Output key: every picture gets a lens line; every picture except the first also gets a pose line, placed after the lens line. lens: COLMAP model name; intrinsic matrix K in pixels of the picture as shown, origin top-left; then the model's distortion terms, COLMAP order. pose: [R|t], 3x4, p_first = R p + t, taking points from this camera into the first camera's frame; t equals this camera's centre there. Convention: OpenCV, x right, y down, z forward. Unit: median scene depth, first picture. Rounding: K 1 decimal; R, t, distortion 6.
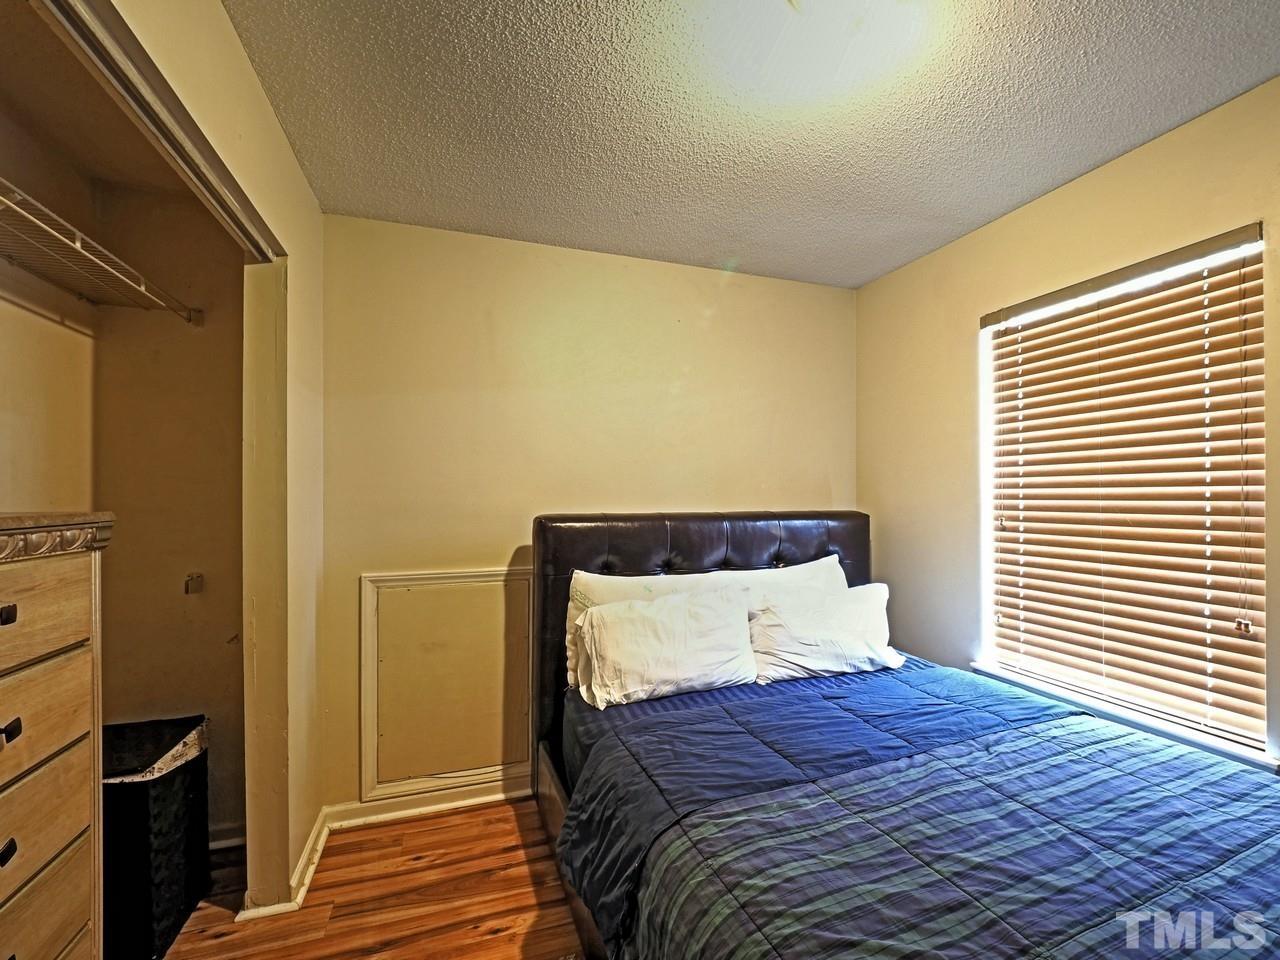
lens RADIAL K [[530.6, 0, 632.6], [0, 530.6, 489.3], [0, 0, 1]] dist [-0.006807, -0.001688]
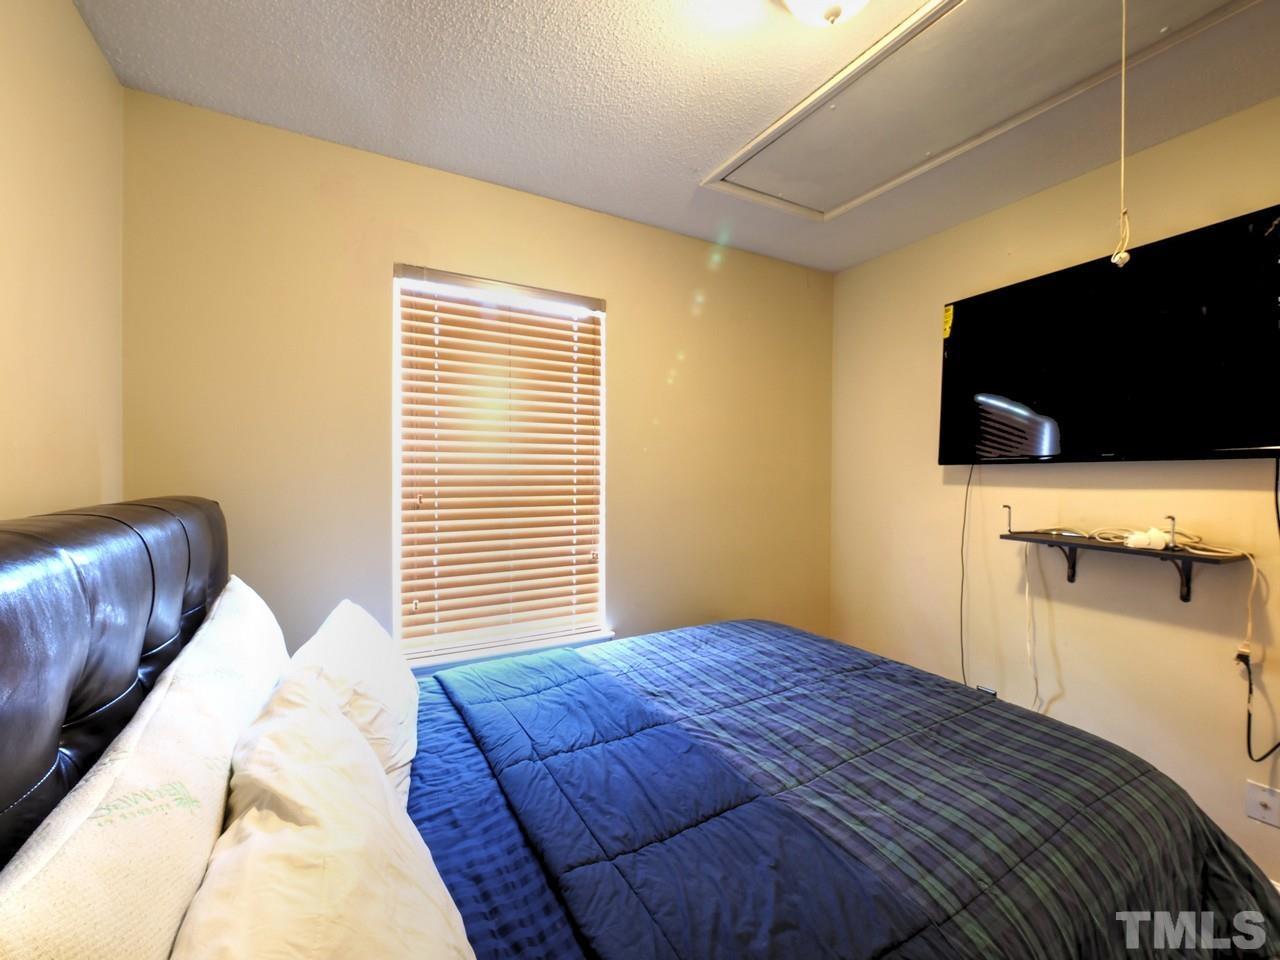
lens RADIAL K [[530.6, 0, 629.7], [0, 530.6, 478.6], [0, 0, 1]] dist [-0.006807, -0.001688]
pose [[-0.184321, -0.007803, 0.982835, -0.392515], [-0.015561, 0.999866, 0.005020, 0.022469], [-0.982743, -0.014368, -0.184417, 1.162728]]
